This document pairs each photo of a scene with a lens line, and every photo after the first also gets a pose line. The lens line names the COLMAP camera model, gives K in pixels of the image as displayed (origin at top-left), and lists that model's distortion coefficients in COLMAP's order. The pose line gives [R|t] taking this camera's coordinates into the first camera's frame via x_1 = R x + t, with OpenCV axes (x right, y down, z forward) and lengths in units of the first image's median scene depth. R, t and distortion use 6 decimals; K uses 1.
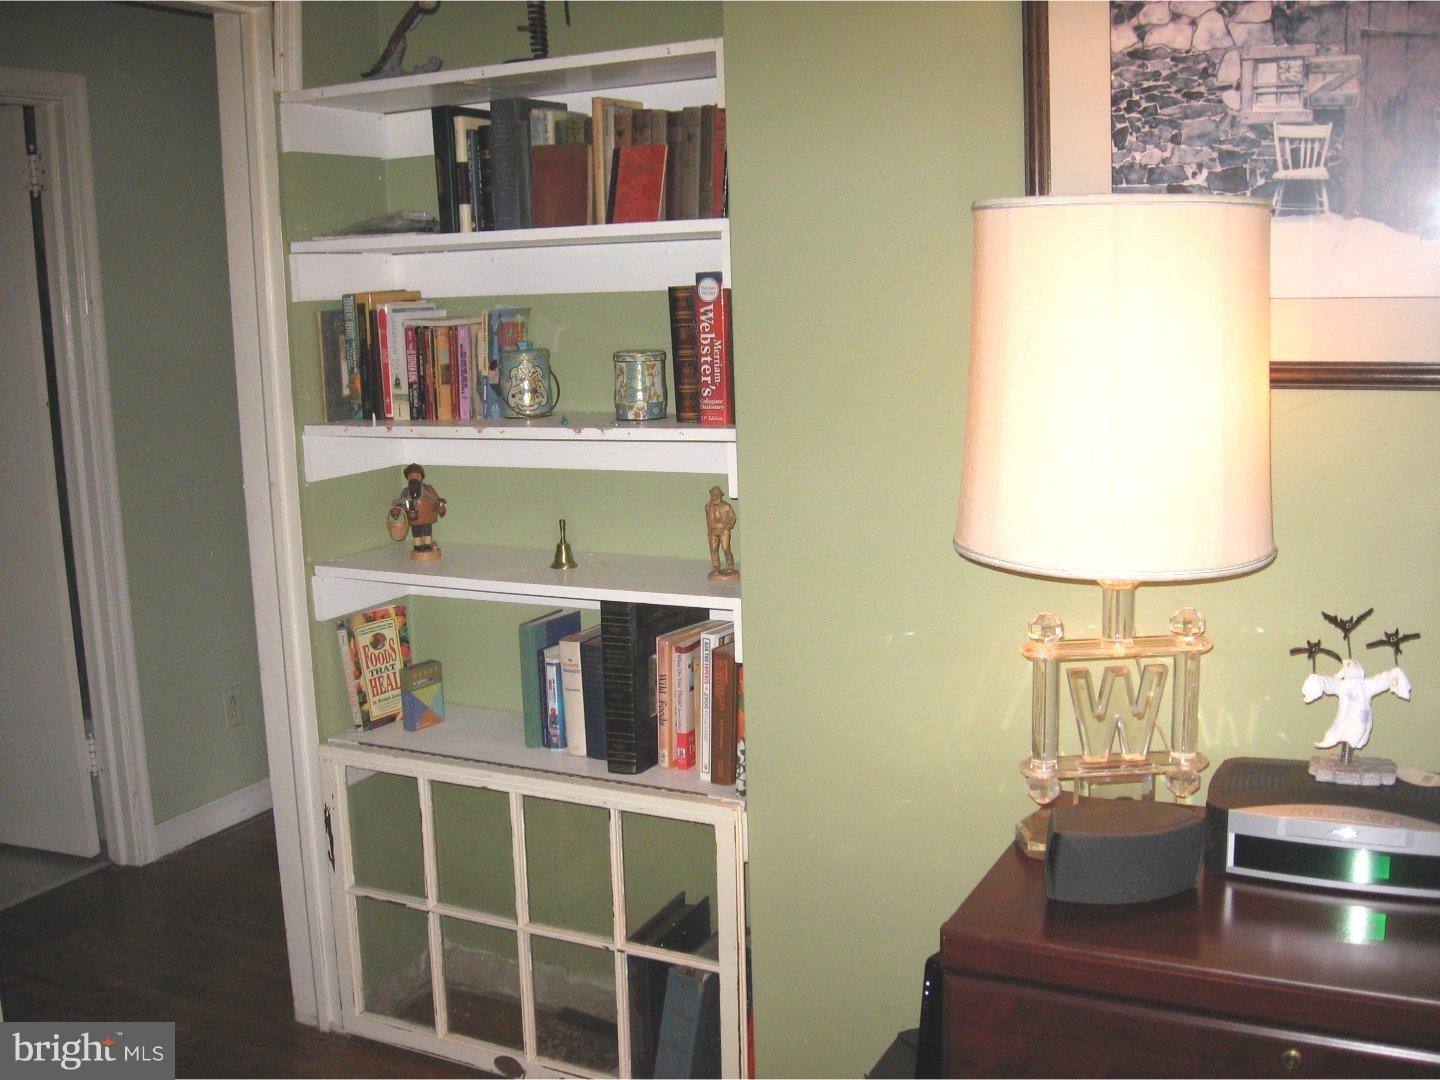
lens RADIAL K [[1519.6, 0, 684.2], [0, 1519.6, 534.4], [0, 0, 1]] dist [-0.154207, 0.131239]
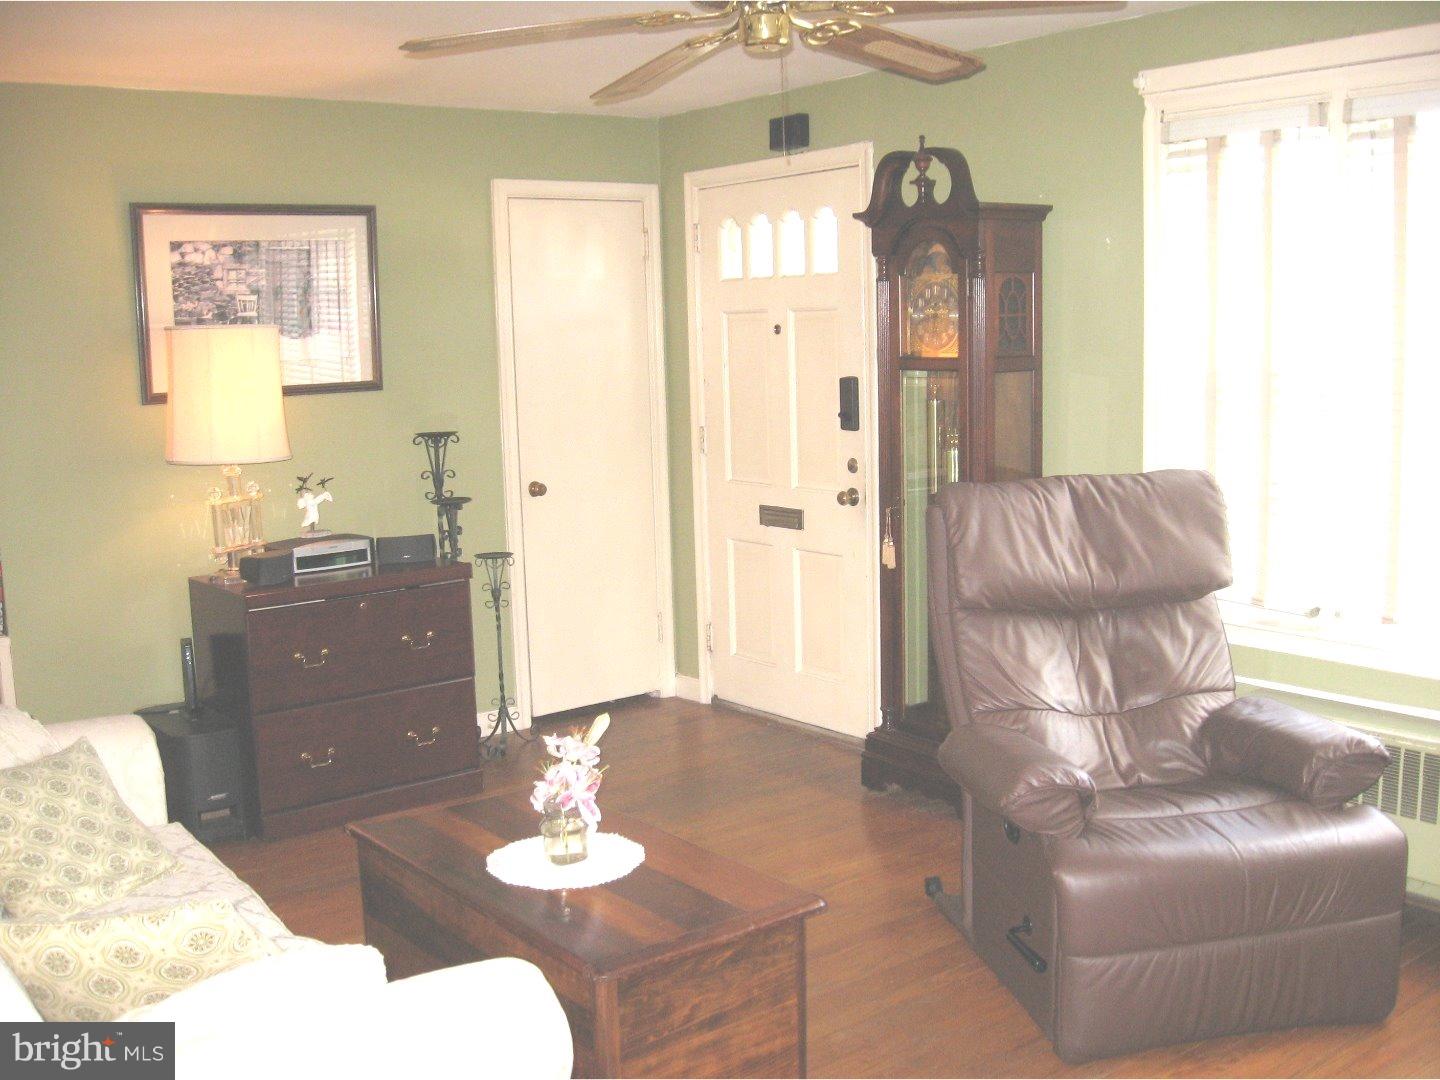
lens RADIAL K [[1519.6, 0, 684.2], [0, 1519.6, 534.4], [0, 0, 1]] dist [-0.154207, 0.131239]
pose [[0.438130, -0.113513, 0.891716, -1.602432], [0.155797, 0.986571, 0.049039, 0.122916], [-0.885307, 0.117441, 0.449932, -0.791404]]
